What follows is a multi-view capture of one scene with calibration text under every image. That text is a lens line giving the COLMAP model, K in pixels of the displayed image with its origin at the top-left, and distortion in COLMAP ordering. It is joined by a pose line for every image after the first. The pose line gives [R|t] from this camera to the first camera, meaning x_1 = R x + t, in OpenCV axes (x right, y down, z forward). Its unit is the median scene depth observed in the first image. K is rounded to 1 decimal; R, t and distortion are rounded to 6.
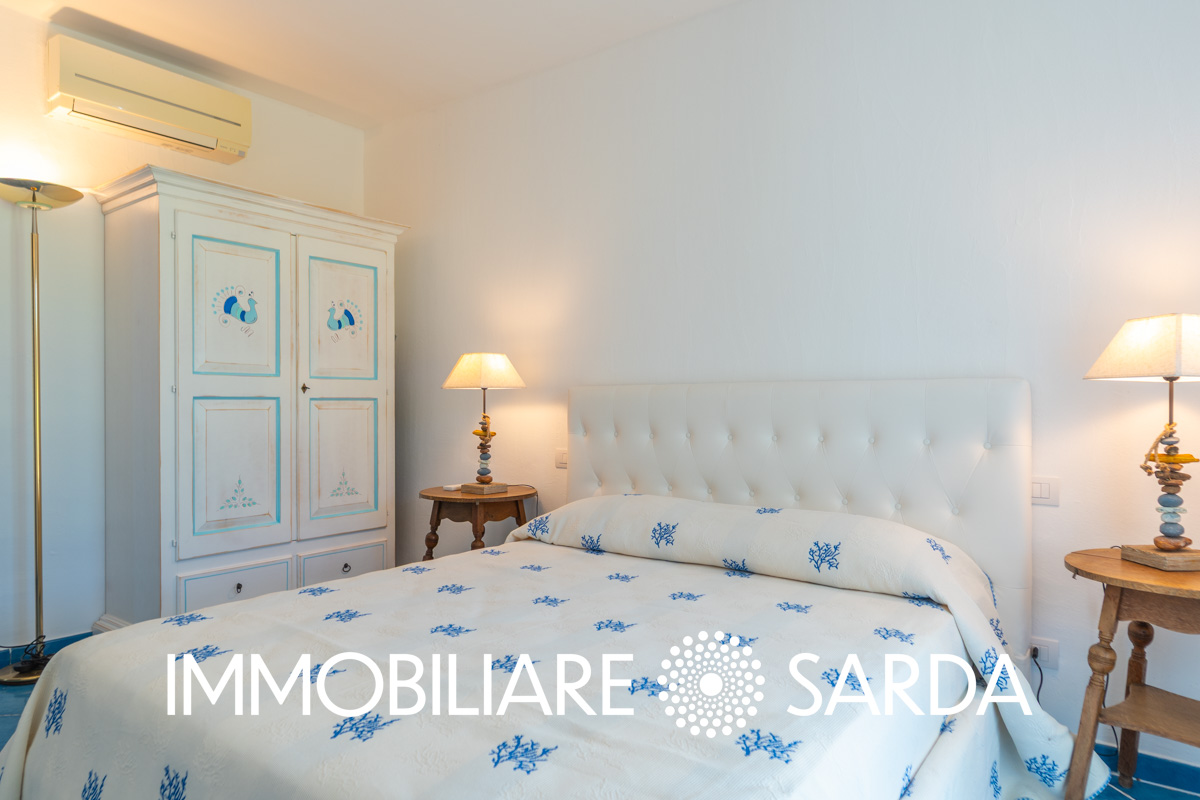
lens RADIAL K [[730.4, 0, 602.5], [0, 730.4, 396.9], [0, 0, 1]] dist [-0.028220, -0.001086]
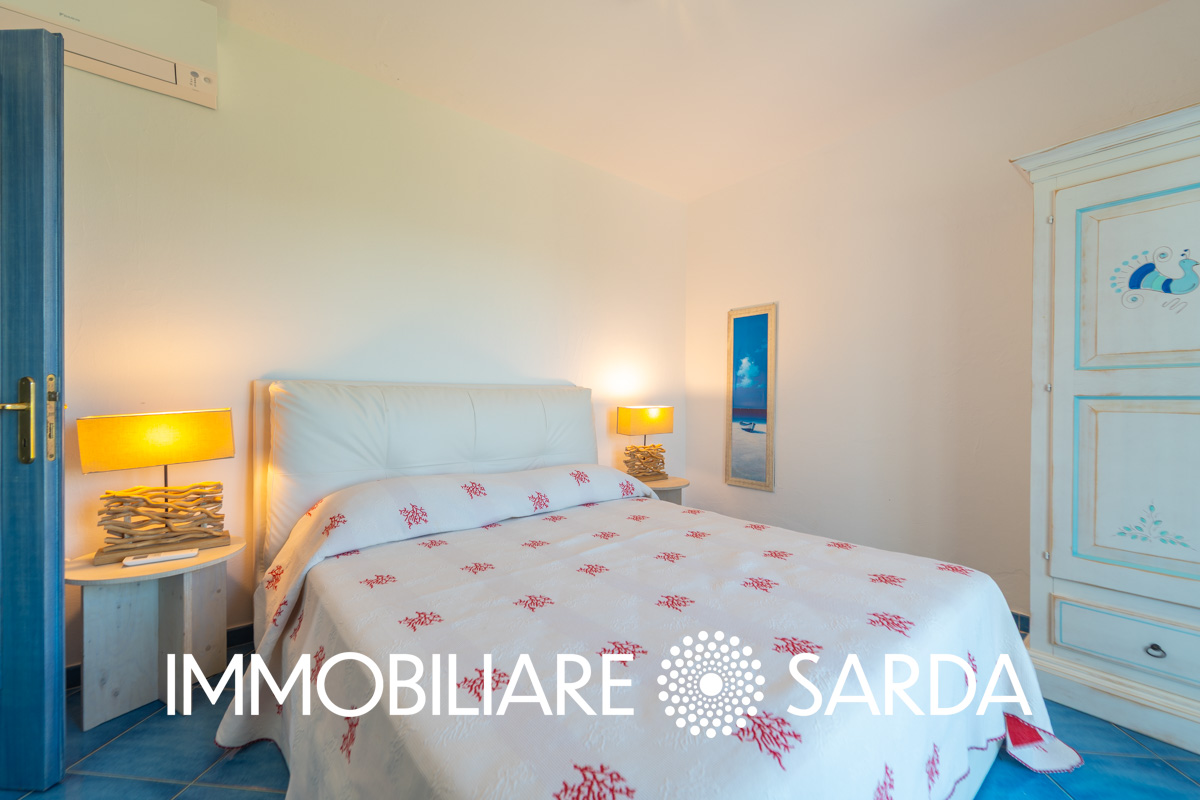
lens RADIAL K [[479.7, 0, 600.3], [0, 479.7, 402.7], [0, 0, 1]] dist [0.003492, -0.000755]
pose [[-0.233202, 0.011349, -0.972362, 0.086423], [0.002559, 0.999936, 0.011057, 0.000284], [0.972425, 0.000090, -0.233216, 0.403205]]
